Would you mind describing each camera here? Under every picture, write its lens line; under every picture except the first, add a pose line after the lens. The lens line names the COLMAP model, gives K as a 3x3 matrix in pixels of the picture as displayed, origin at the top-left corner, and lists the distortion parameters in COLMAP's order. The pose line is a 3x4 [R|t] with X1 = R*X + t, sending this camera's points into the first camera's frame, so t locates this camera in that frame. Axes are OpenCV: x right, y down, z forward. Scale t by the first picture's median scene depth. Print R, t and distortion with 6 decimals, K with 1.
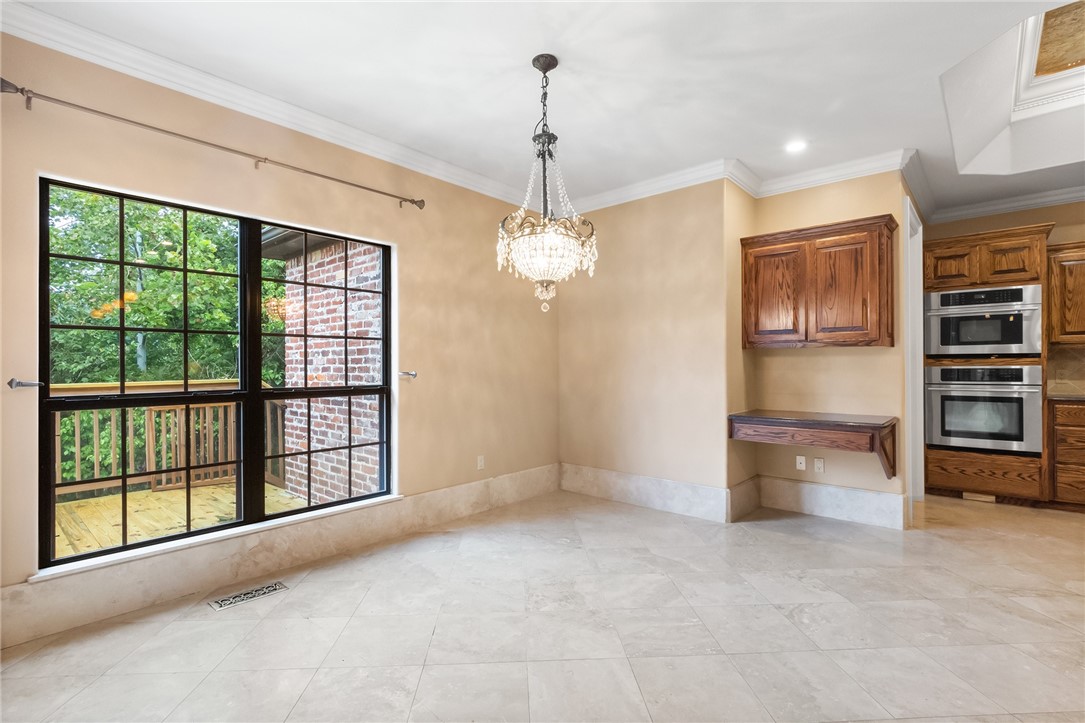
lens RADIAL K [[504.7, 0, 541.1], [0, 504.7, 363.0], [0, 0, 1]] dist [-0.004750, -0.000599]
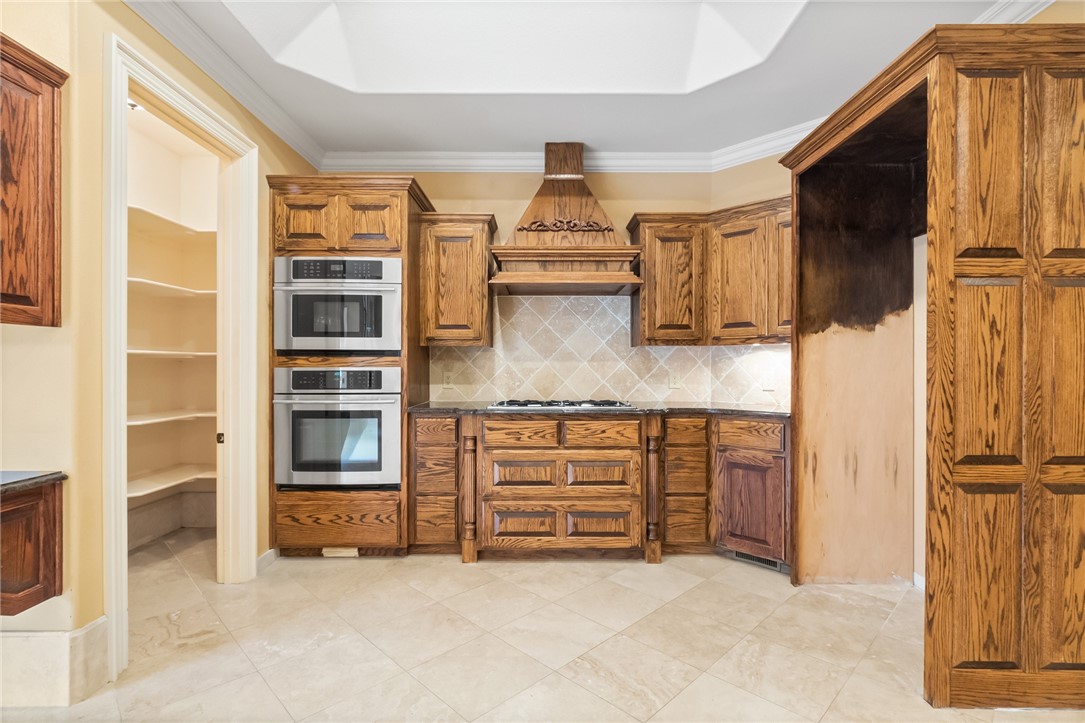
lens RADIAL K [[504.7, 0, 547.9], [0, 504.7, 366.5], [0, 0, 1]] dist [-0.004750, -0.000599]
pose [[0.738178, 0.004621, 0.674591, 0.668817], [-0.008634, 0.999959, 0.002598, 0.000572], [-0.674551, -0.007743, 0.738188, 0.307275]]
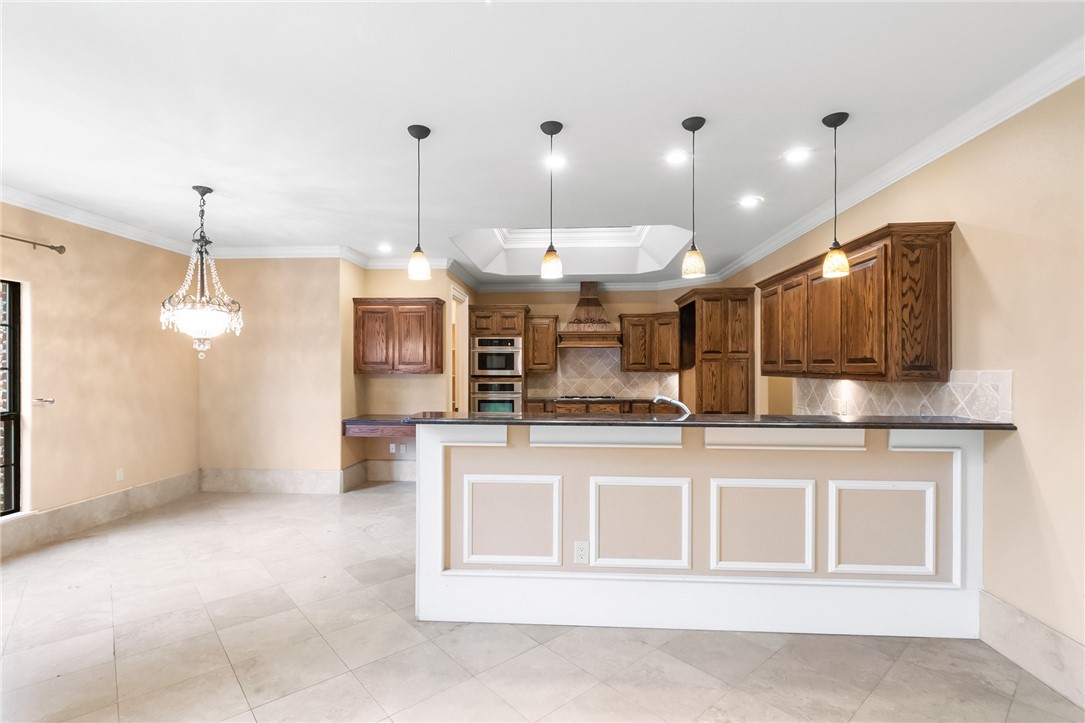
lens RADIAL K [[504.7, 0, 541.3], [0, 504.7, 367.0], [0, 0, 1]] dist [-0.004750, -0.000599]
pose [[0.785896, 0.003875, 0.618347, -0.077348], [-0.006793, 0.999974, 0.002366, -0.055723], [-0.618322, -0.006060, 0.785902, -0.489446]]
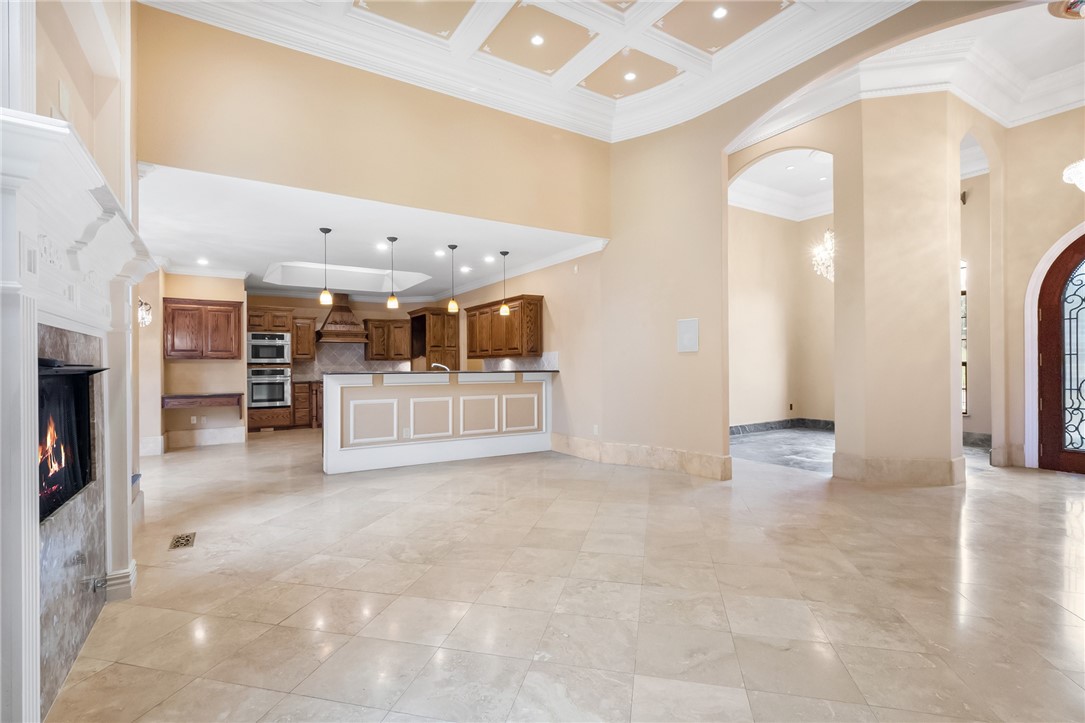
lens RADIAL K [[504.7, 0, 541.2], [0, 504.7, 365.5], [0, 0, 1]] dist [-0.004750, -0.000599]
pose [[0.278628, 0.003129, 0.960394, -0.958492], [-0.000347, 0.999995, -0.003157, -0.000333], [-0.960399, 0.000546, 0.278627, -0.797395]]
